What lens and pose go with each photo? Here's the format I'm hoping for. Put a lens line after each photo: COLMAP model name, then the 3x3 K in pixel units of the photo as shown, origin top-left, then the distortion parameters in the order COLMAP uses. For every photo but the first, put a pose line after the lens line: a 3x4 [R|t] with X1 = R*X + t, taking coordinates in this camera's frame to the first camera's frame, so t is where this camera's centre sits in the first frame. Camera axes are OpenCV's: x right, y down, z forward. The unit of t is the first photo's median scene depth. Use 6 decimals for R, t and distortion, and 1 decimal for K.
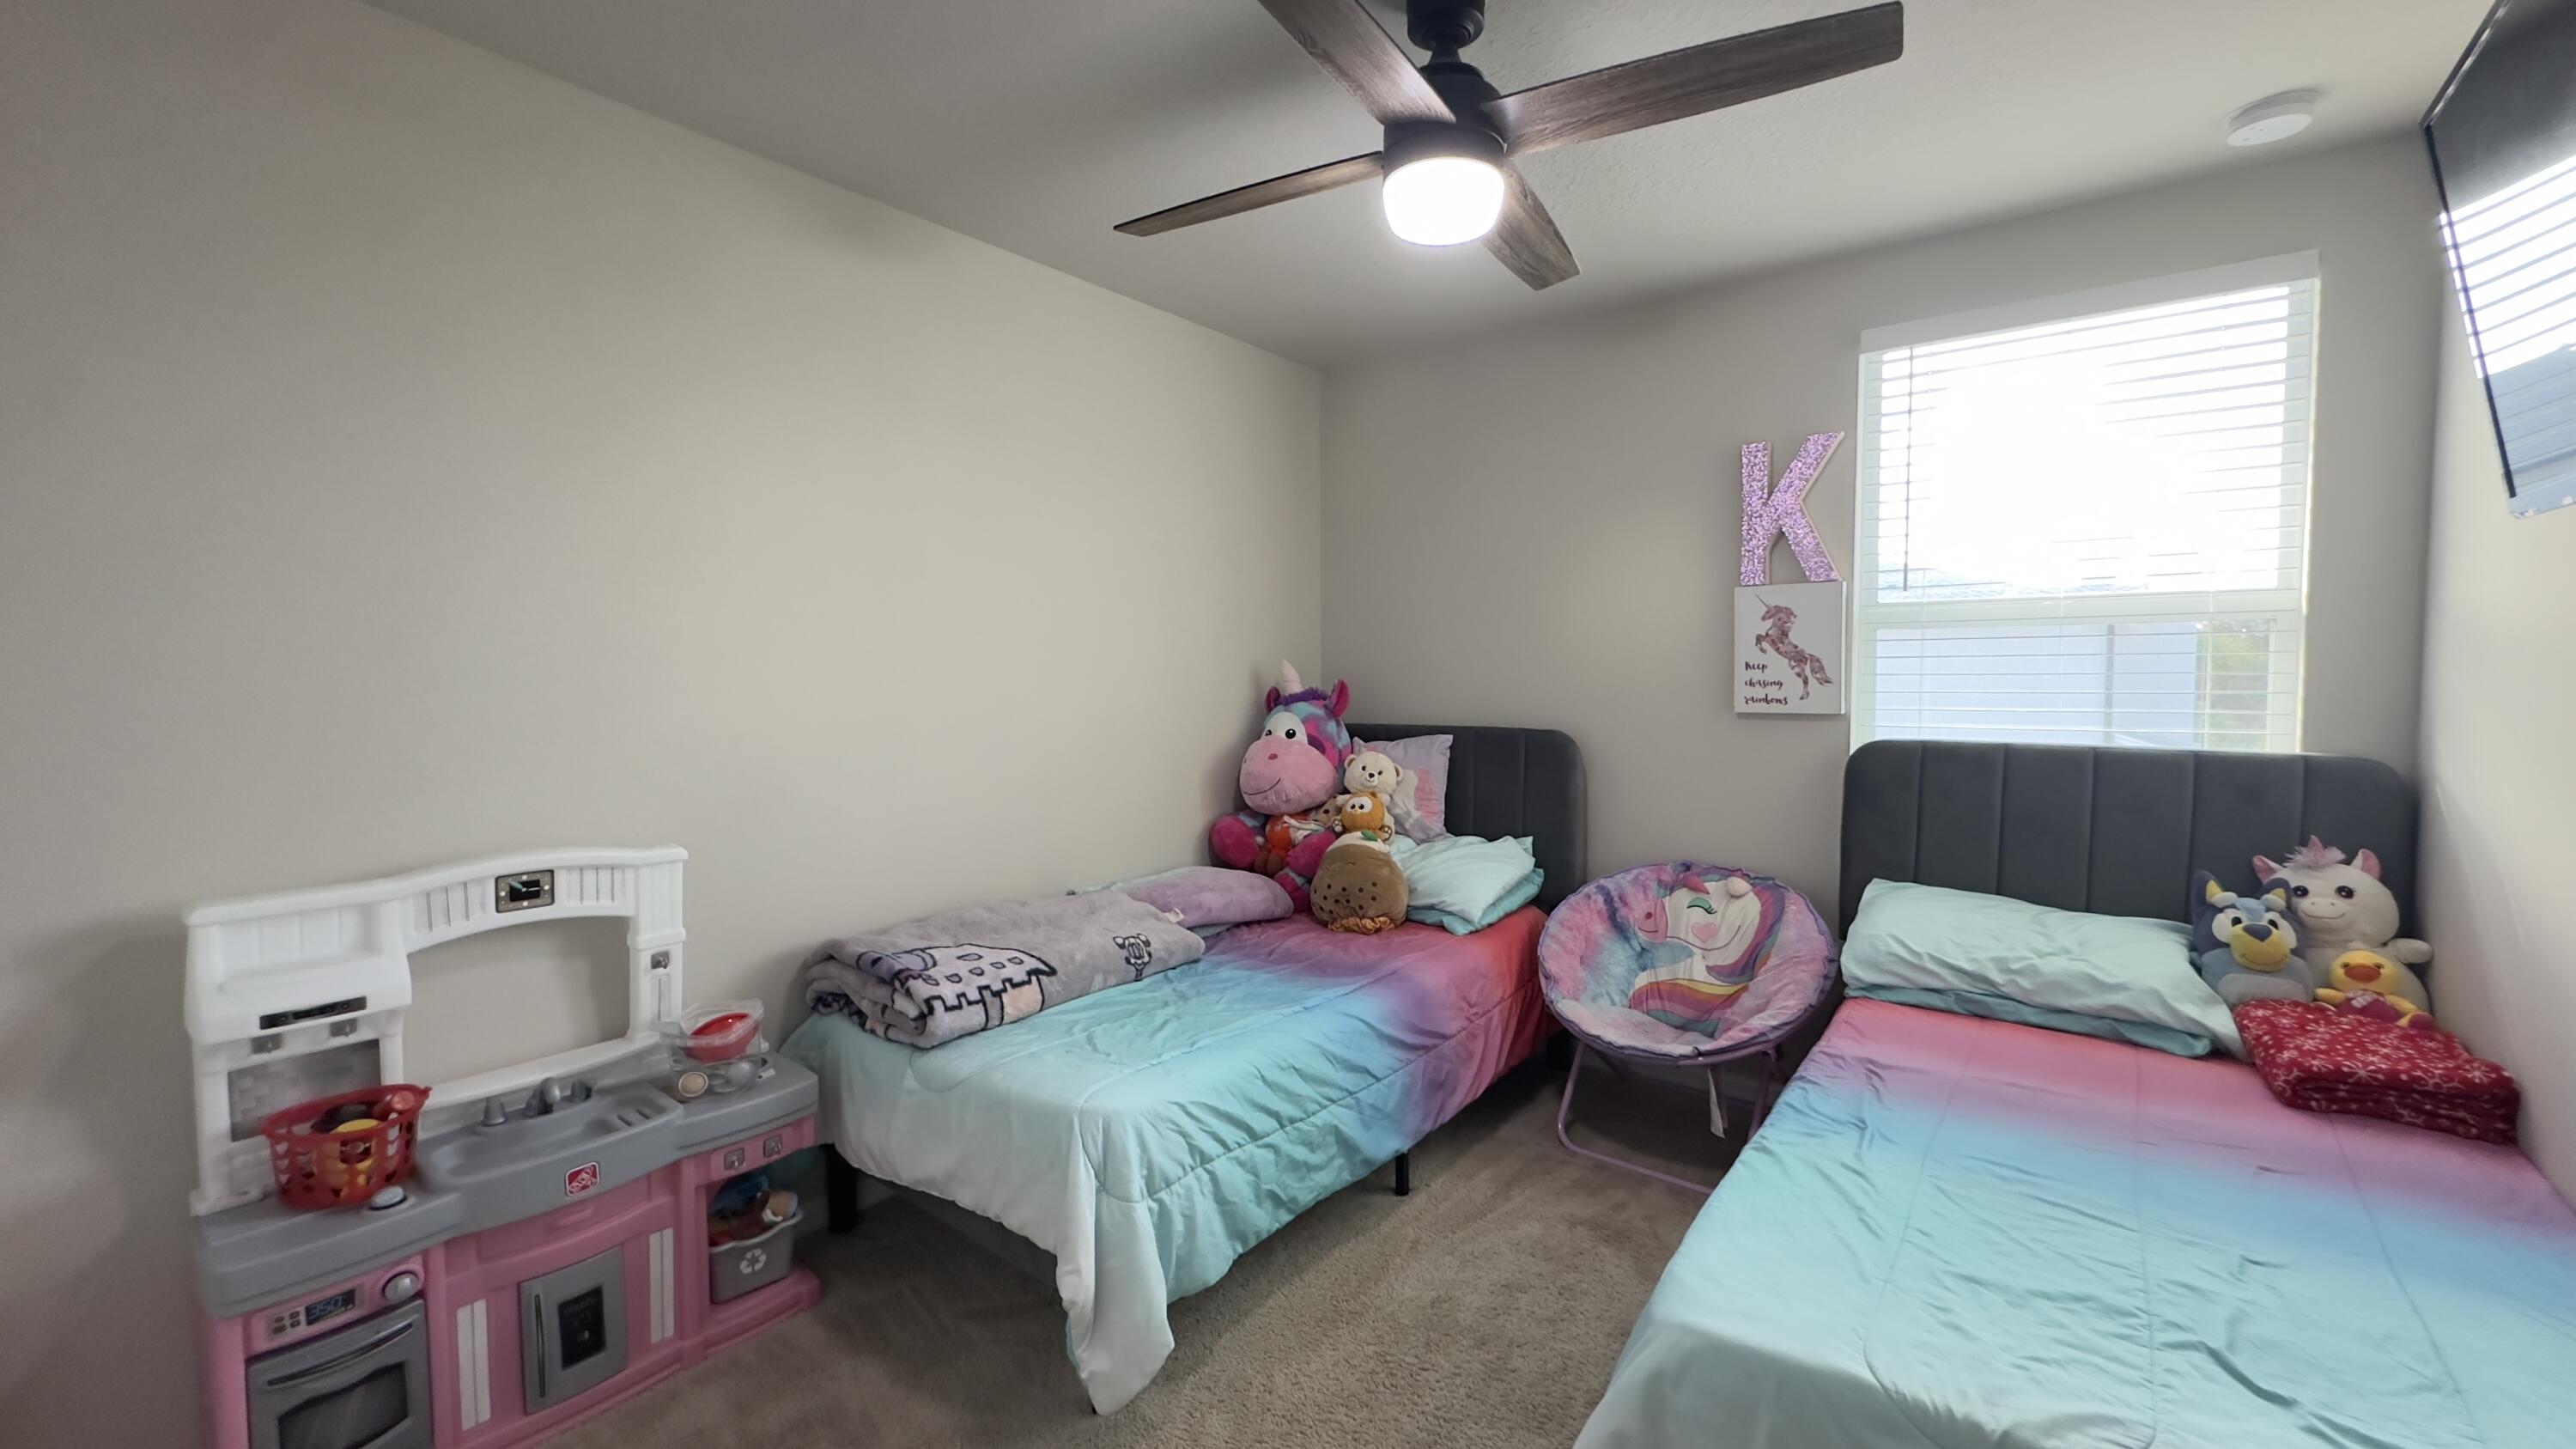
lens RADIAL K [[1027.8, 0, 1281.7], [0, 1027.8, 722.0], [0, 0, 1]] dist [-0.004054, 0.000463]
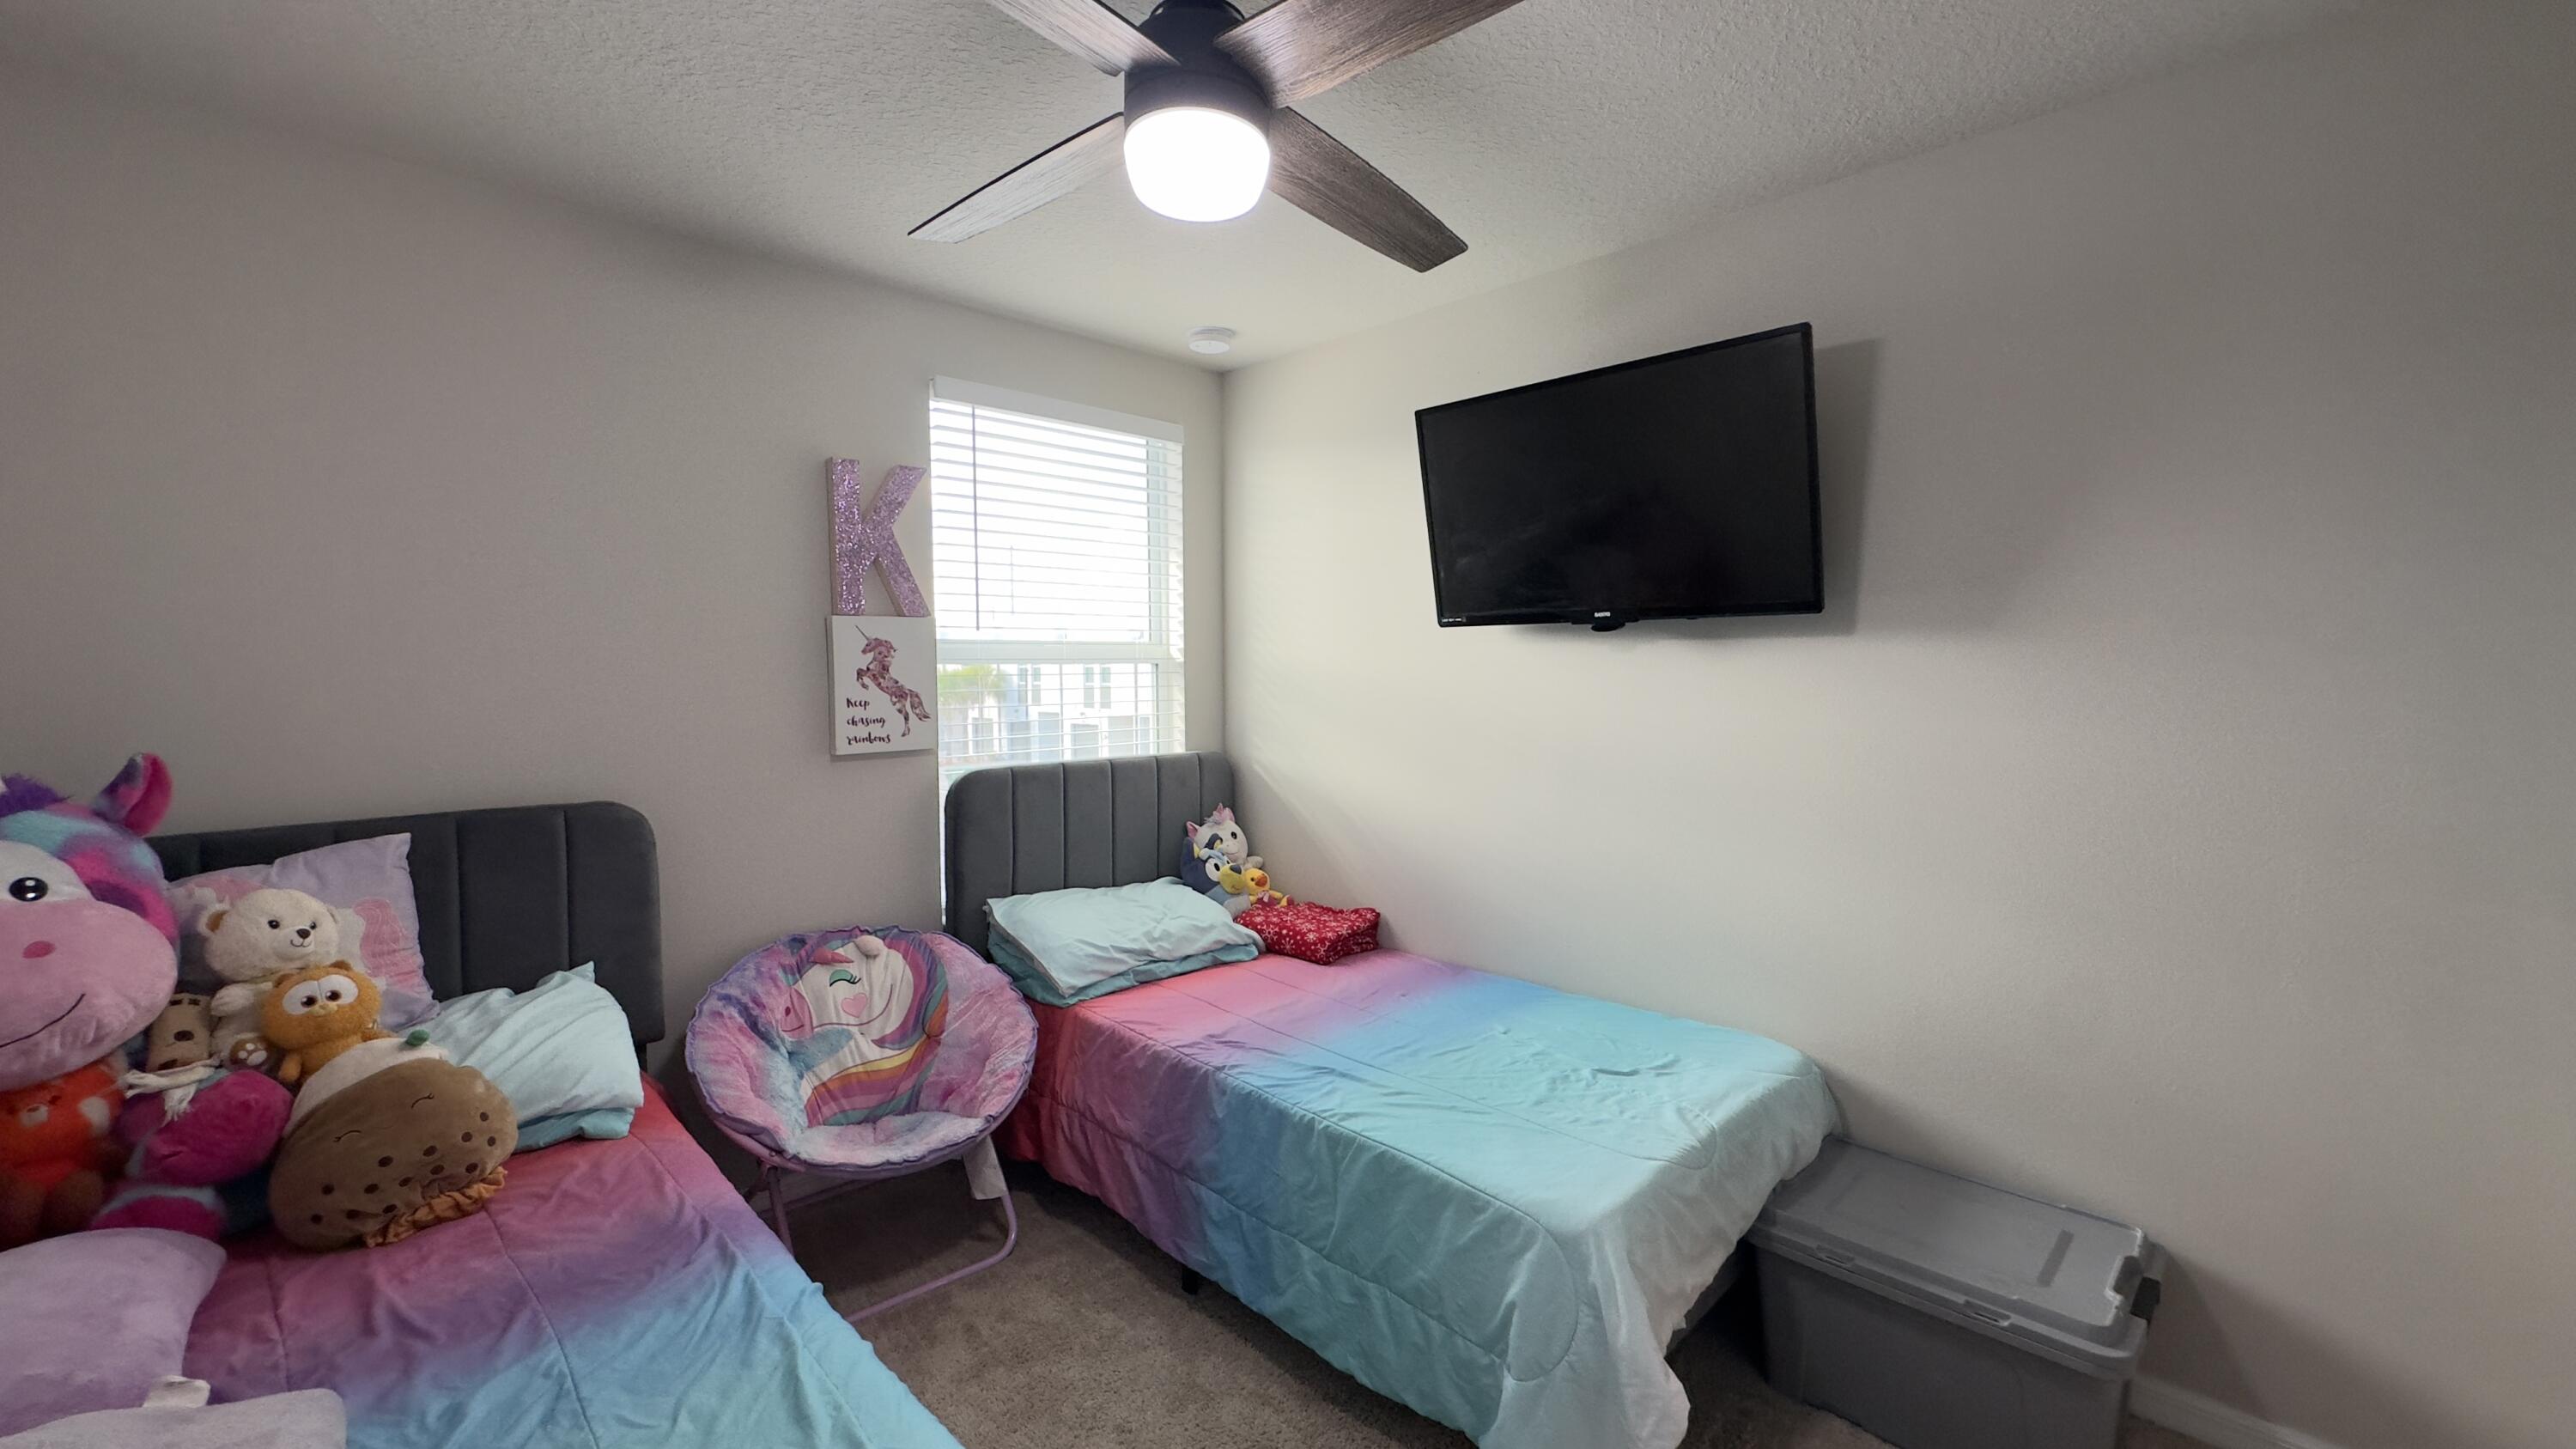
lens RADIAL K [[1027.8, 0, 1288.5], [0, 1027.8, 724.0], [0, 0, 1]] dist [-0.004054, 0.000463]
pose [[0.135901, -0.049863, 0.989467, -0.398619], [0.055016, 0.997571, 0.042715, -0.054156], [-0.989194, 0.048631, 0.138314, 0.497955]]
